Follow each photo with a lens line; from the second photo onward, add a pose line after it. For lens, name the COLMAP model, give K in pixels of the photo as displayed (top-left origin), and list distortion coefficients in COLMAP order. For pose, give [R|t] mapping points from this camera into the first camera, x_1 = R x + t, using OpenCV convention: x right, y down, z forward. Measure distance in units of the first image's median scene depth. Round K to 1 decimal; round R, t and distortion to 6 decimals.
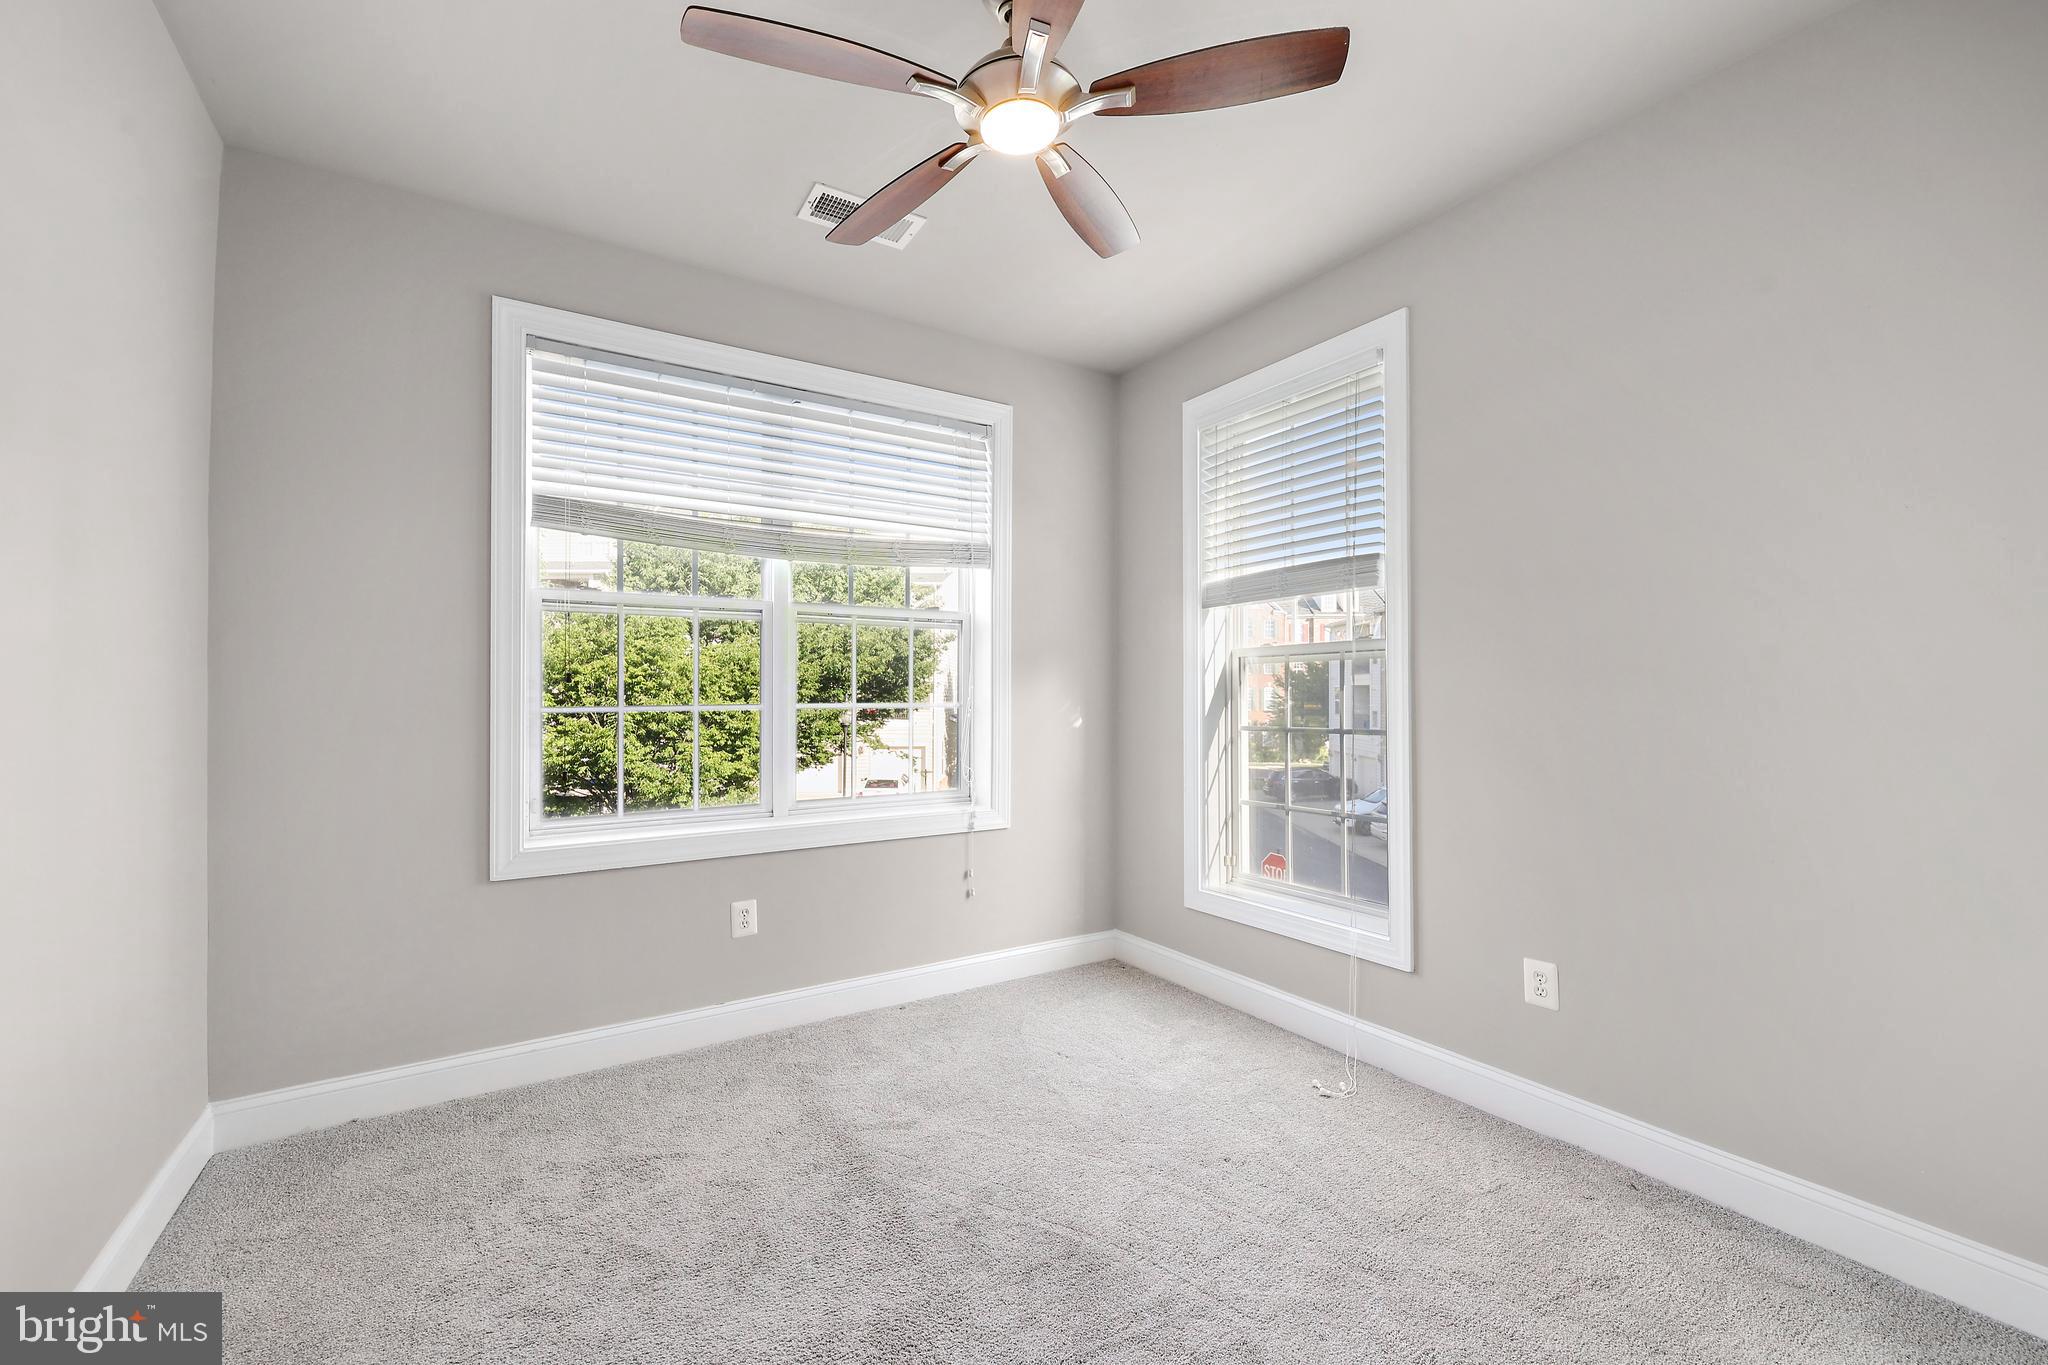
lens RADIAL K [[848.7, 0, 1017.2], [0, 848.7, 685.0], [0, 0, 1]] dist [0.007294, 0.000020]
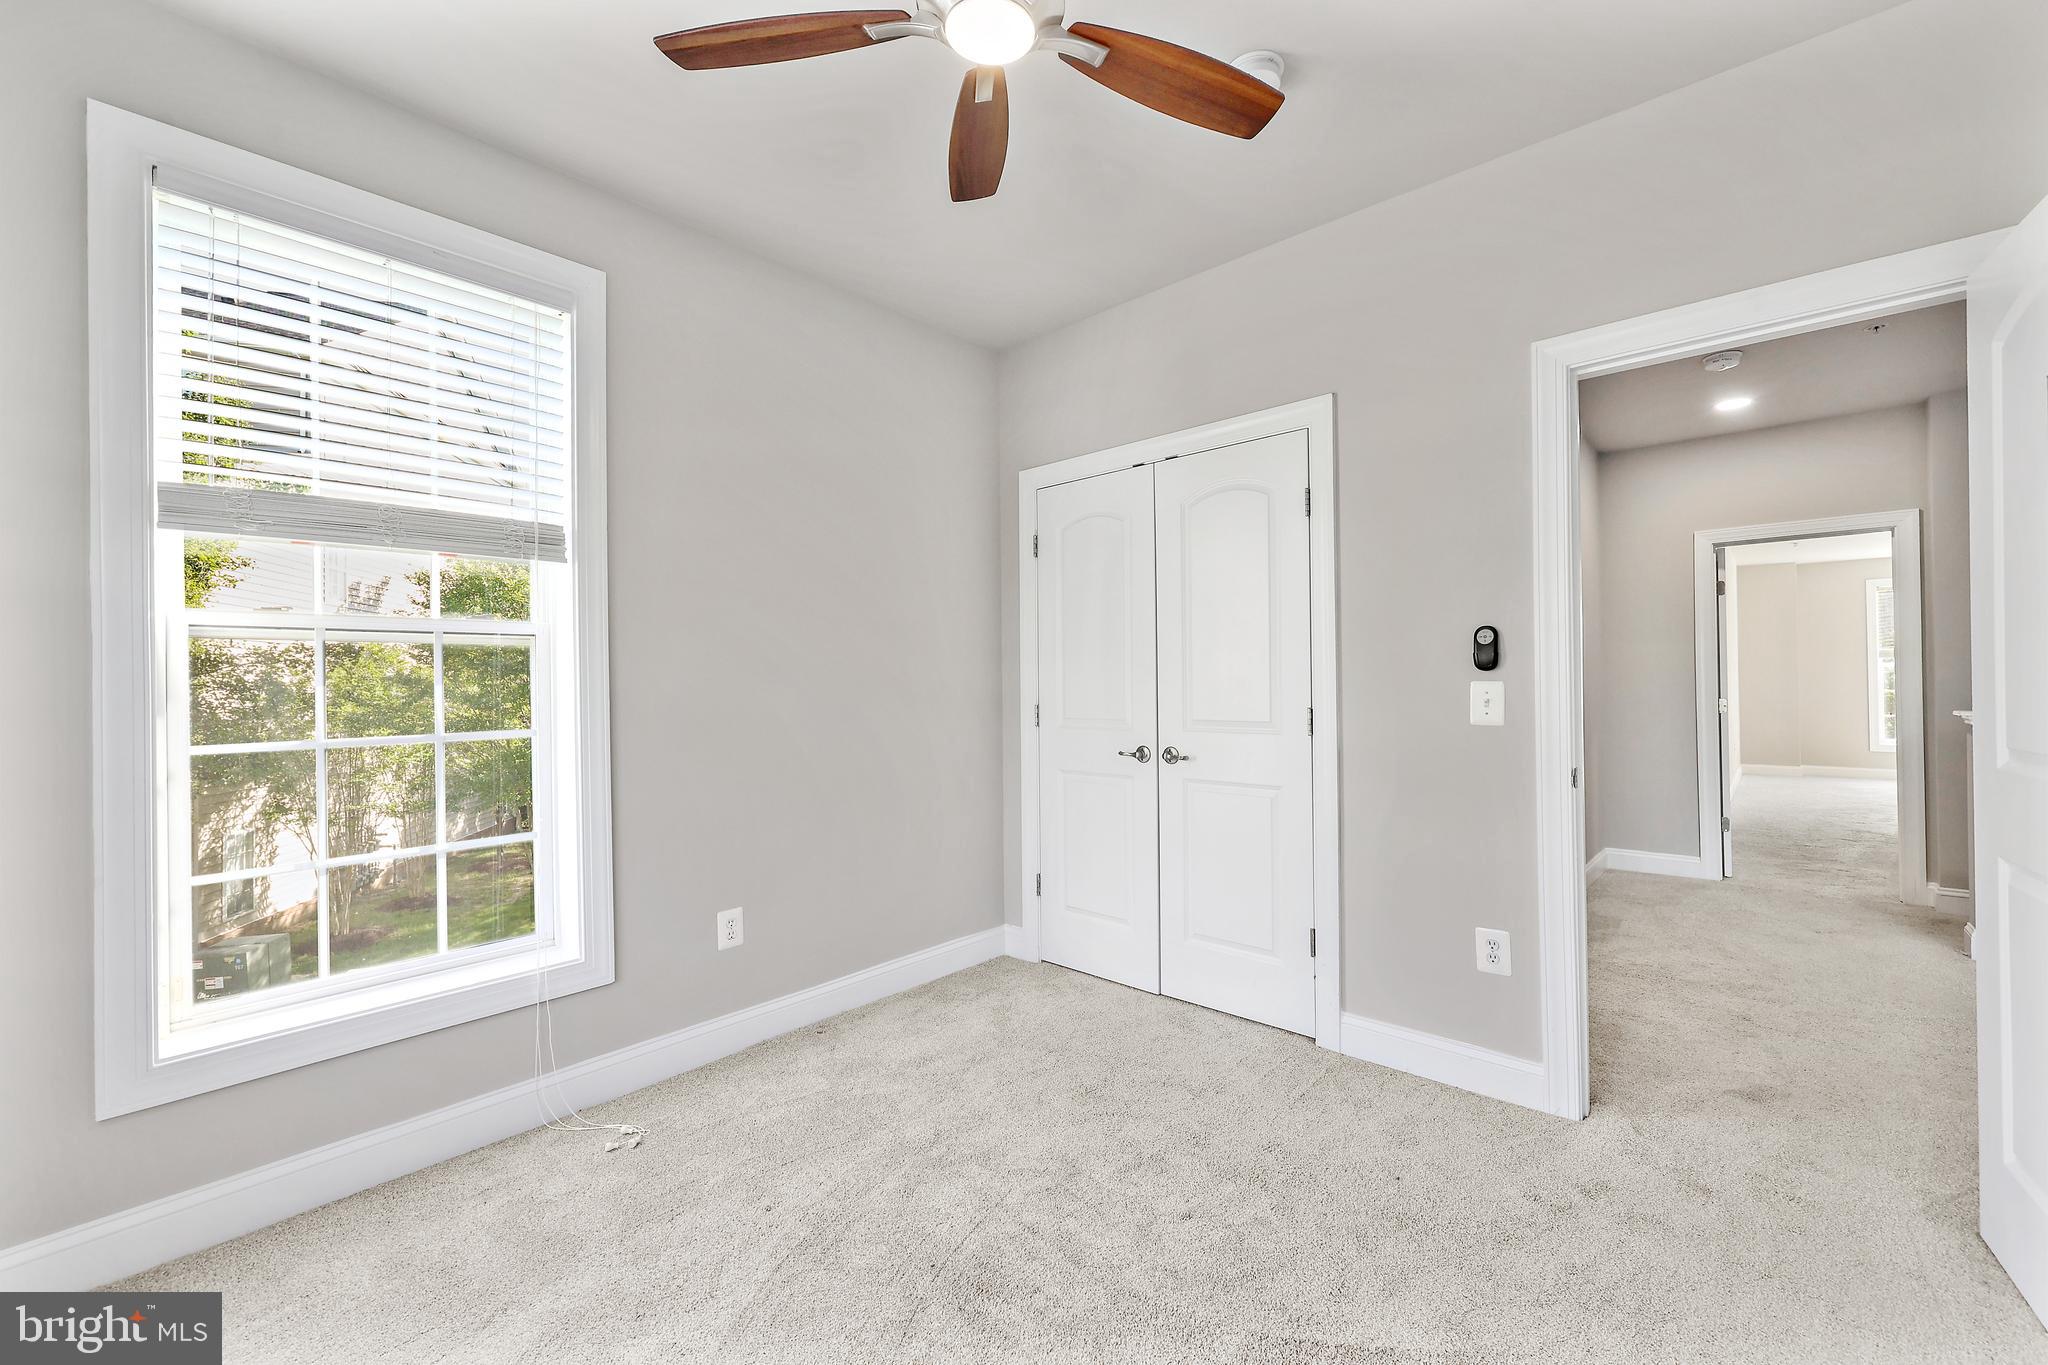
lens RADIAL K [[848.7, 0, 1014.1], [0, 848.7, 677.4], [0, 0, 1]] dist [0.007294, 0.000020]
pose [[-0.245128, -0.002381, 0.969488, -0.634099], [-0.001108, 0.999997, 0.002176, -0.004055], [-0.969490, -0.000541, -0.245130, 0.906325]]
